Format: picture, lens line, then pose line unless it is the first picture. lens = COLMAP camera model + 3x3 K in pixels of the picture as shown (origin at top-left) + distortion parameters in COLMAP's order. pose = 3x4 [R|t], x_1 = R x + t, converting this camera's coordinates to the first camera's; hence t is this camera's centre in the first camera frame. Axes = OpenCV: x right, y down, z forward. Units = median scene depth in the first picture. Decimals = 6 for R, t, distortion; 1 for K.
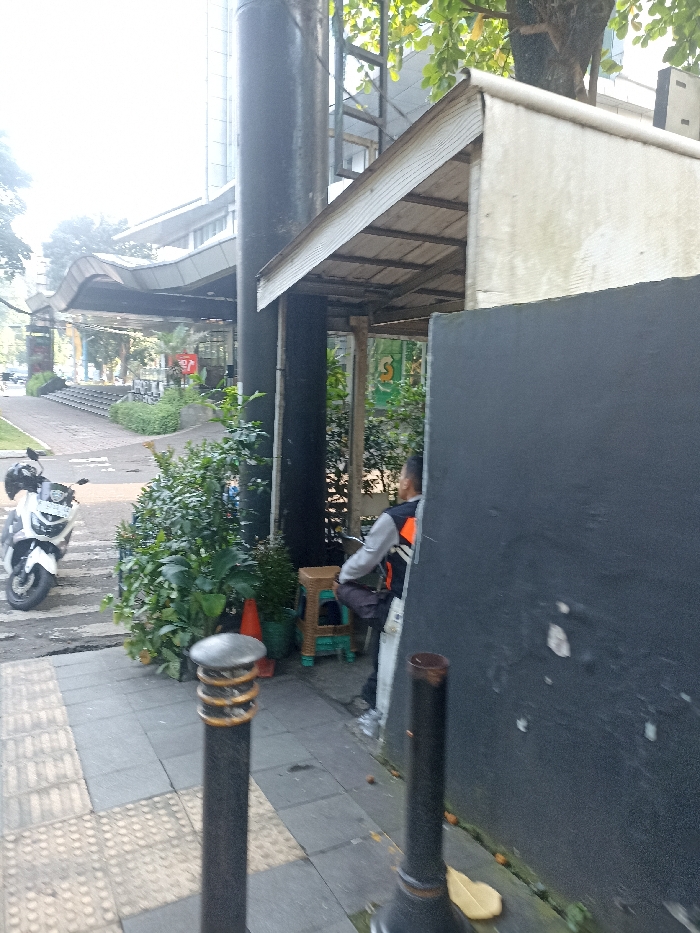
lens RADIAL K [[682.3, 0, 350.0], [0, 682.3, 466.5], [0, 0, 1]] dist [0.000265, 0.000157]
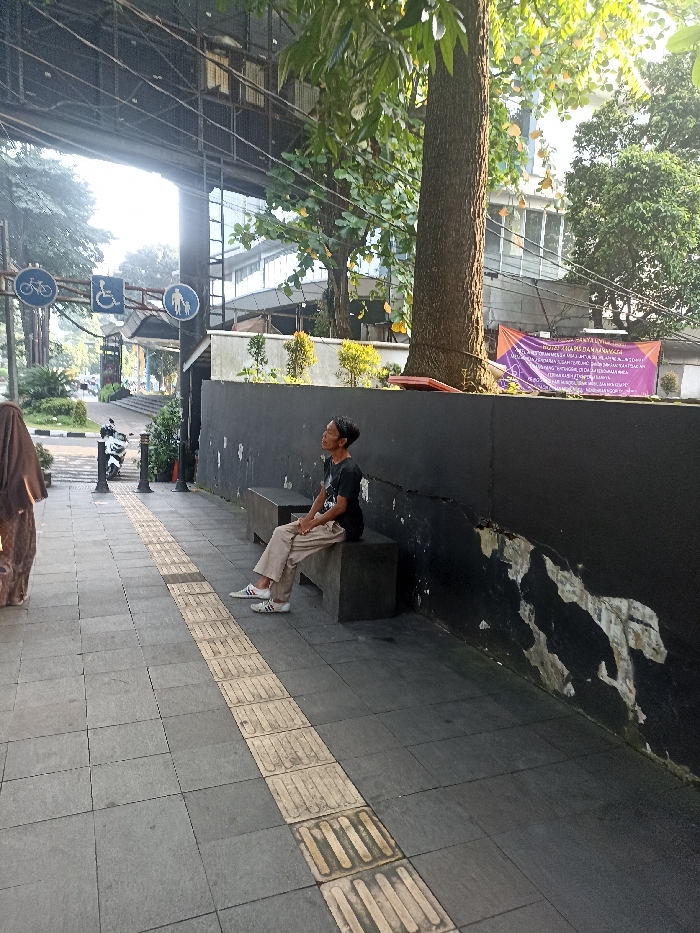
lens RADIAL K [[672.8, 0, 351.5], [0, 672.8, 482.5], [0, 0, 1]] dist [0.003993, 0.000993]
pose [[0.996596, 0.033564, -0.075304, 0.106449], [-0.033320, 0.999435, 0.004500, 0.029123], [0.075413, -0.001976, 0.997150, -0.245662]]
